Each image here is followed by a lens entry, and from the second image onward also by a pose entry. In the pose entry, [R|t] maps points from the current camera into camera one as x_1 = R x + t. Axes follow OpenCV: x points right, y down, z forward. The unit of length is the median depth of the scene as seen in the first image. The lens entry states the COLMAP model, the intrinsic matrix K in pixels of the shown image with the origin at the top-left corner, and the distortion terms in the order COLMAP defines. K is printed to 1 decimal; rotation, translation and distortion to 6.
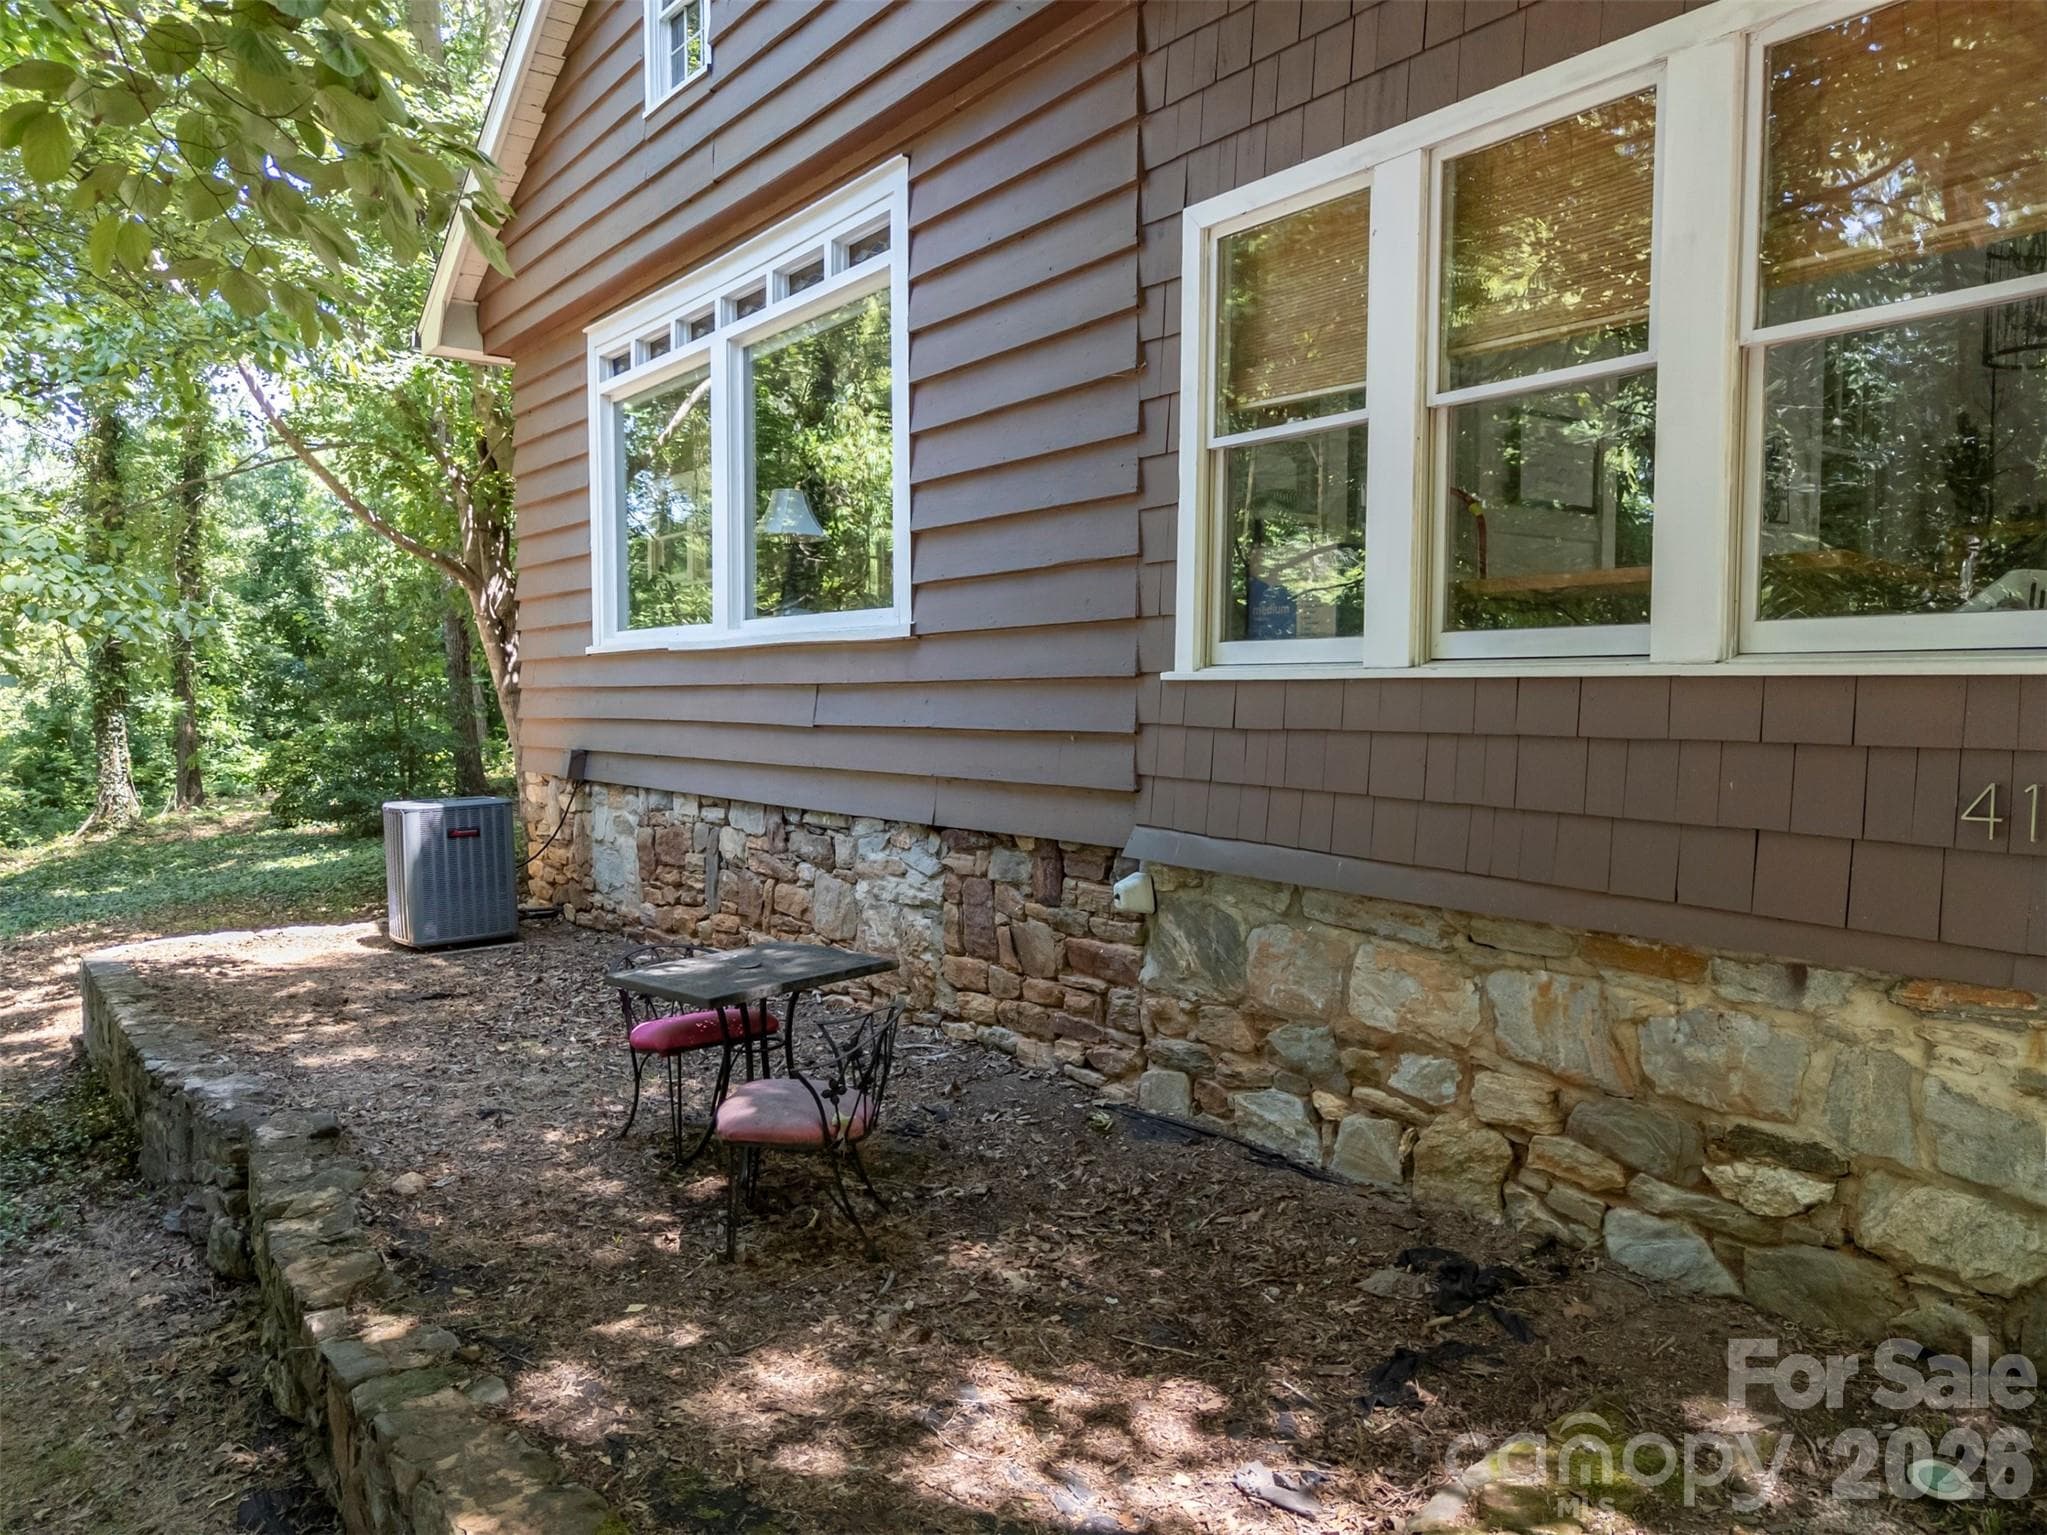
lens RADIAL K [[1503.5, 0, 1023.5], [0, 1503.5, 767.5], [0, 0, 1]] dist [0.078858, -0.077994]
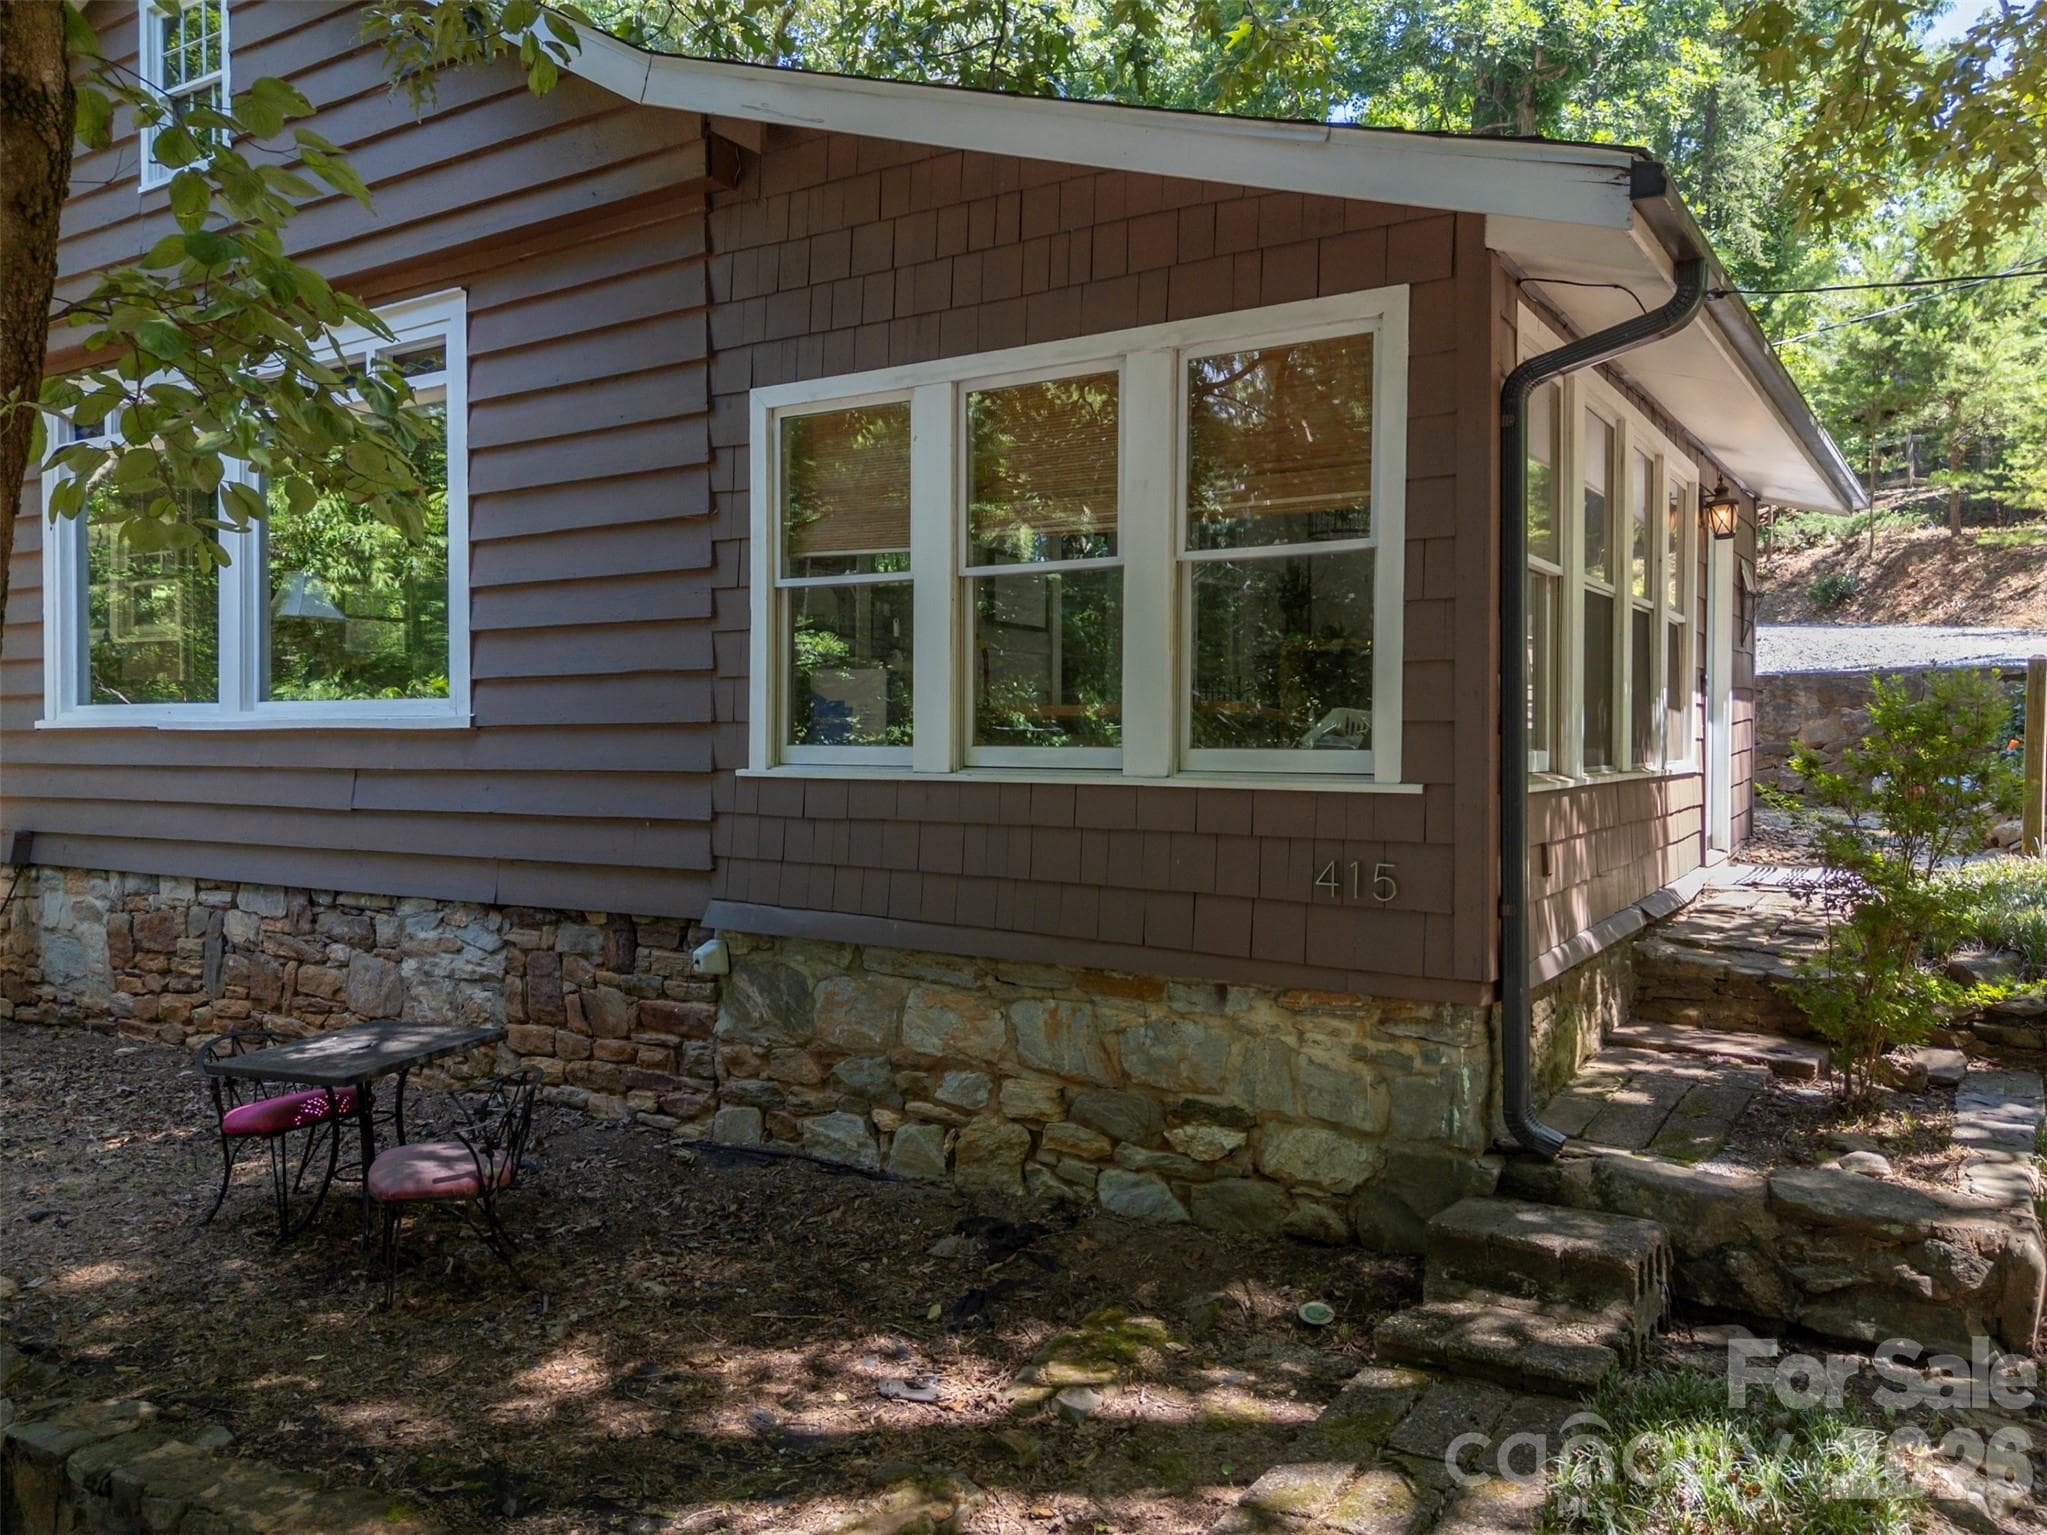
lens RADIAL K [[1485.5, 0, 1023.5], [0, 1485.5, 767.5], [0, 0, 1]] dist [0.118672, -0.161587]
pose [[0.928805, -0.003559, 0.370551, -0.133156], [0.015496, 0.999452, -0.029242, -0.026720], [-0.370244, 0.032902, 0.928352, -0.177943]]
